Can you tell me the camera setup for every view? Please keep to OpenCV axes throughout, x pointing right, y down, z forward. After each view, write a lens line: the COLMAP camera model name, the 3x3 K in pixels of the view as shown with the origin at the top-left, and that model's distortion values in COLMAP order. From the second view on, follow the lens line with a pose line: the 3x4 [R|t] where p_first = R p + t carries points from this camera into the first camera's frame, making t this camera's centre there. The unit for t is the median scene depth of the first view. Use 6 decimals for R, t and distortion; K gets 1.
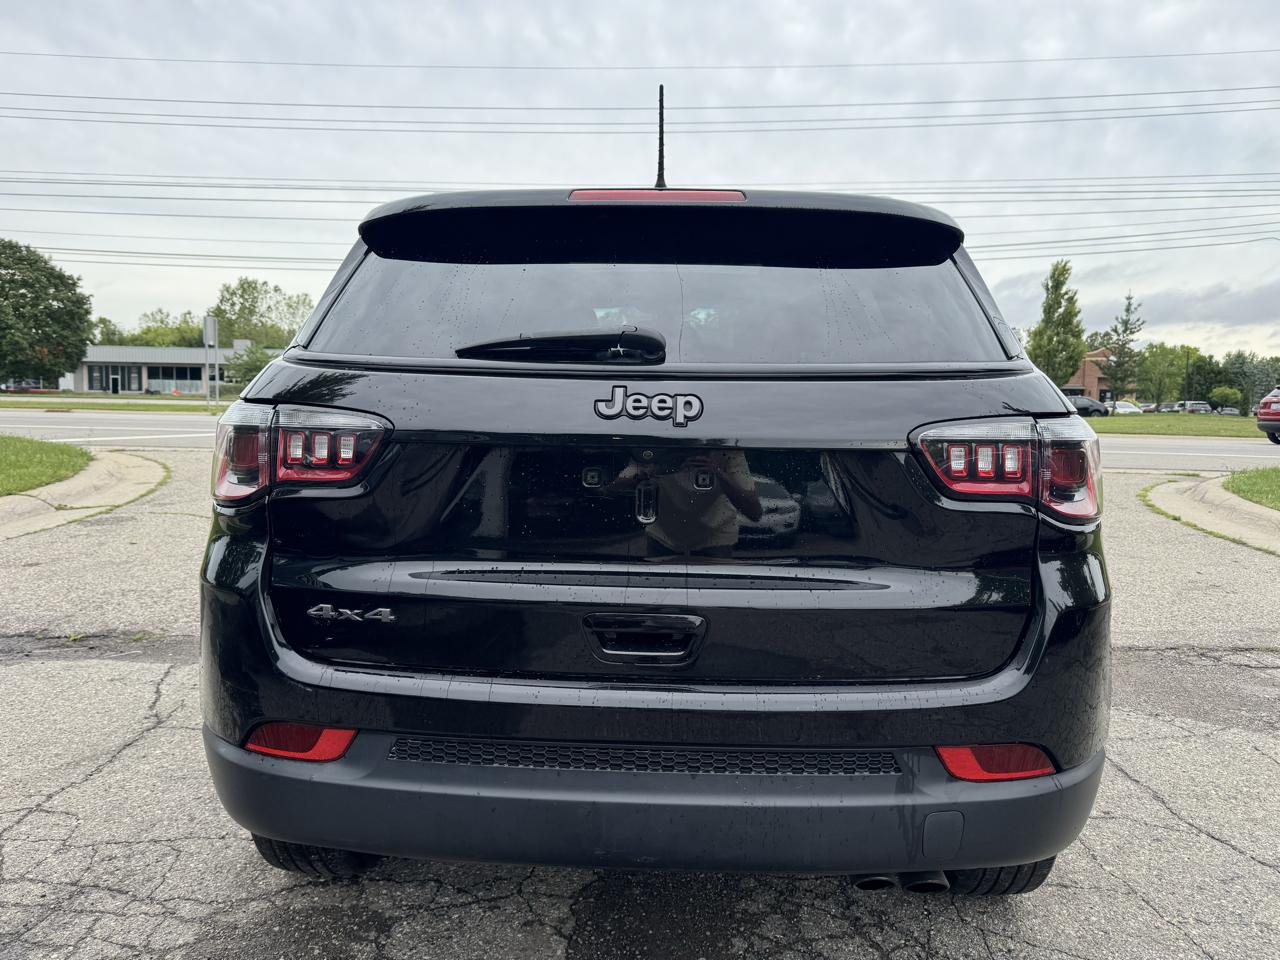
lens RADIAL K [[893.6, 0, 640.0], [0, 893.6, 480.0], [0, 0, 1]] dist [0.004531, -0.016725]
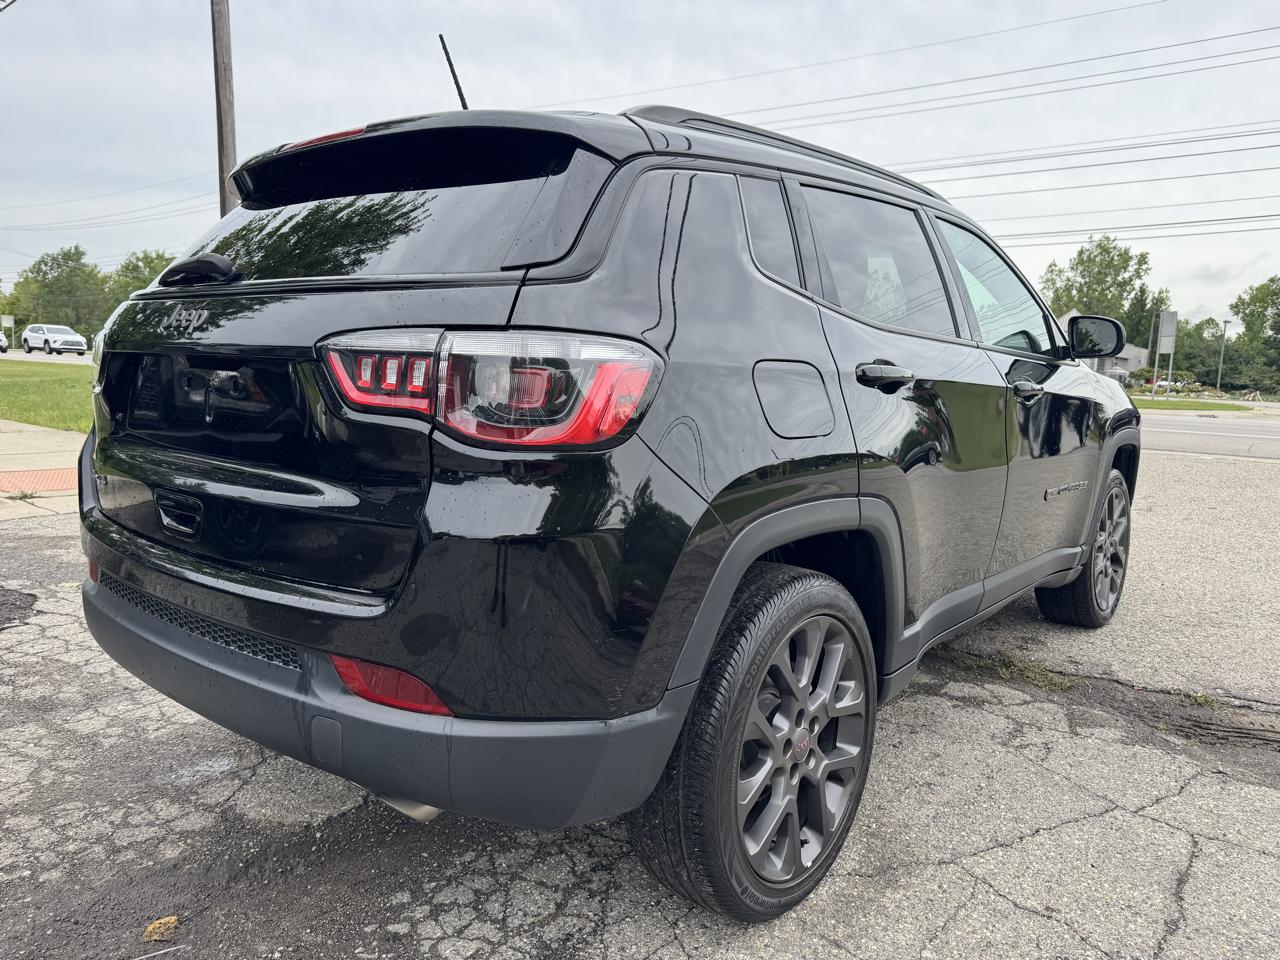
lens RADIAL K [[901.0, 0, 640.0], [0, 901.0, 480.0], [0, 0, 1]] dist [0.001621, -0.008447]
pose [[0.795001, 0.080192, -0.601285, 0.868399], [-0.068276, 0.996754, 0.042662, 0.023848], [0.602754, 0.007138, 0.797895, 0.281784]]
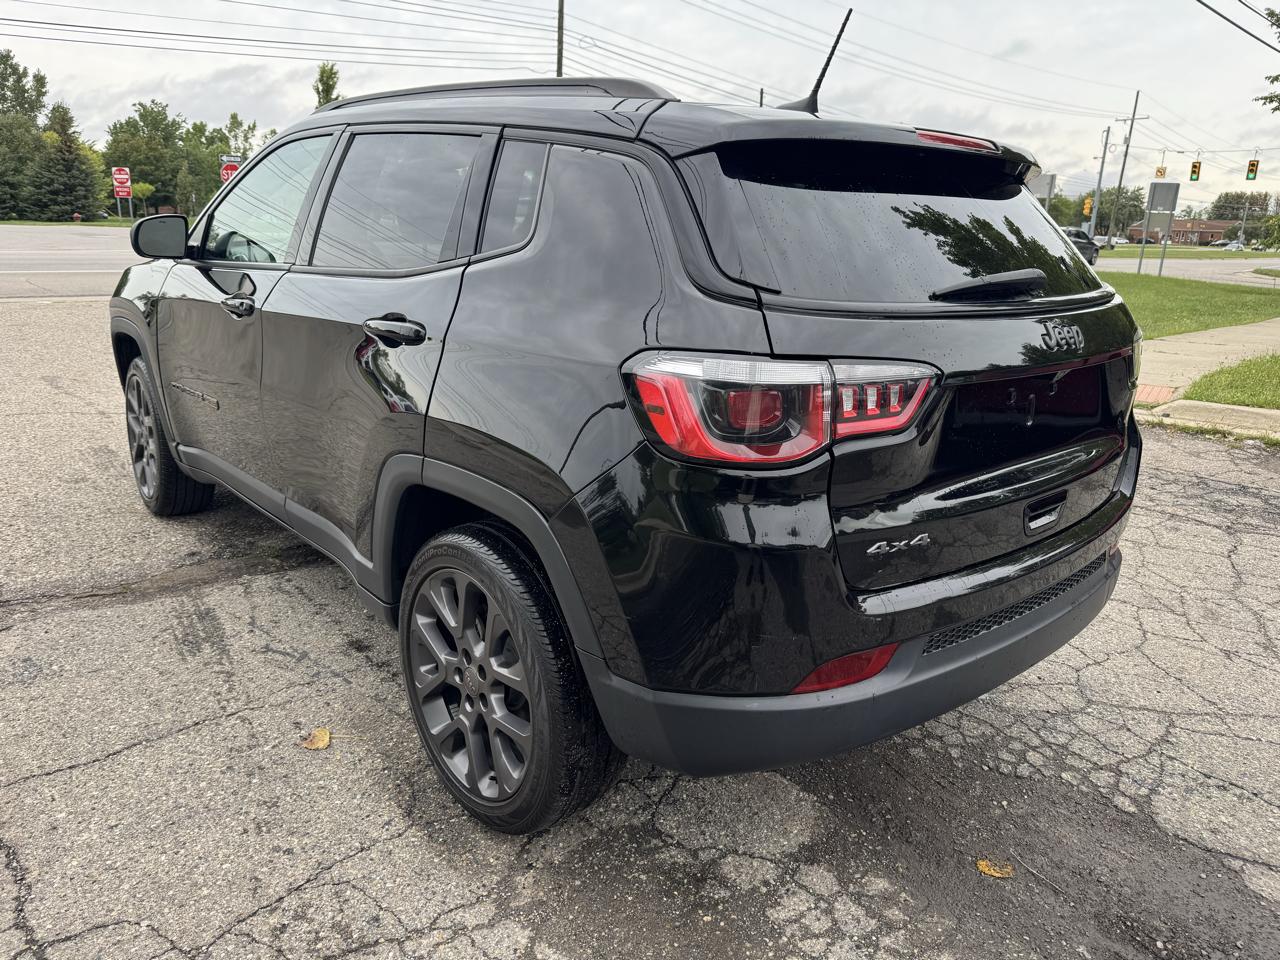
lens RADIAL K [[893.6, 0, 640.0], [0, 893.6, 480.0], [0, 0, 1]] dist [0.004531, -0.016725]
pose [[0.738494, -0.187773, 0.647586, -0.910086], [0.052097, 0.973459, 0.222853, -0.138299], [-0.672244, -0.130839, 0.728676, 0.303521]]
